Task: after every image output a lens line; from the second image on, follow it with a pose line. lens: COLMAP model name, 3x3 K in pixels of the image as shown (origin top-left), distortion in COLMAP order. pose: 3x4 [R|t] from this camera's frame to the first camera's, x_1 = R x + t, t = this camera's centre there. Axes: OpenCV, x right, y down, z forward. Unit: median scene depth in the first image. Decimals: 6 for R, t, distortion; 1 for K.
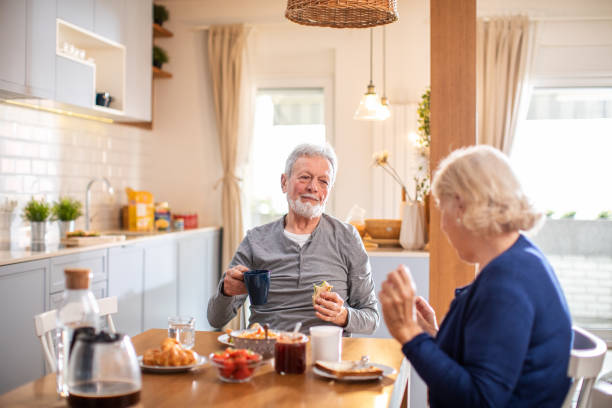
lens RADIAL K [[885.2, 0, 306.0], [0, 885.2, 204.0], [0, 0, 1]] dist [-0.188700, 0.403685]
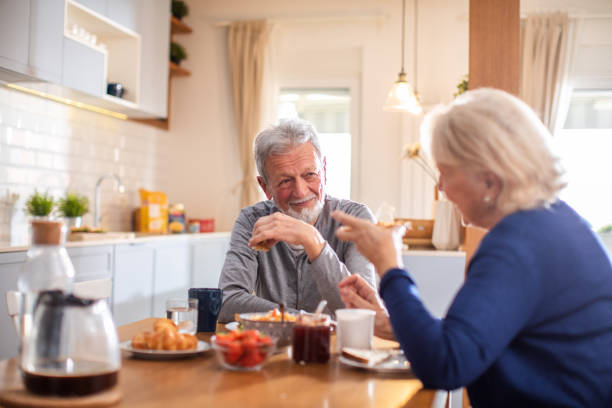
lens RADIAL K [[885.2, 0, 306.0], [0, 885.2, 204.0], [0, 0, 1]] dist [-0.188700, 0.403685]
pose [[0.999567, 0.014903, -0.025387, -0.001659], [-0.015649, 0.999444, -0.029444, 0.030145], [0.024934, 0.029829, 0.999244, 0.078333]]
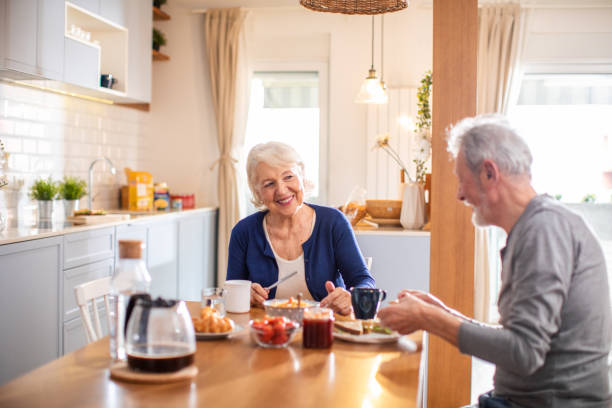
lens RADIAL K [[885.2, 0, 306.0], [0, 885.2, 204.0], [0, 0, 1]] dist [-0.188700, 0.403685]
pose [[0.999631, 0.005935, 0.026494, -0.029128], [-0.006429, 0.999807, 0.018589, 0.003520], [-0.026379, -0.018753, 0.999476, -0.028329]]
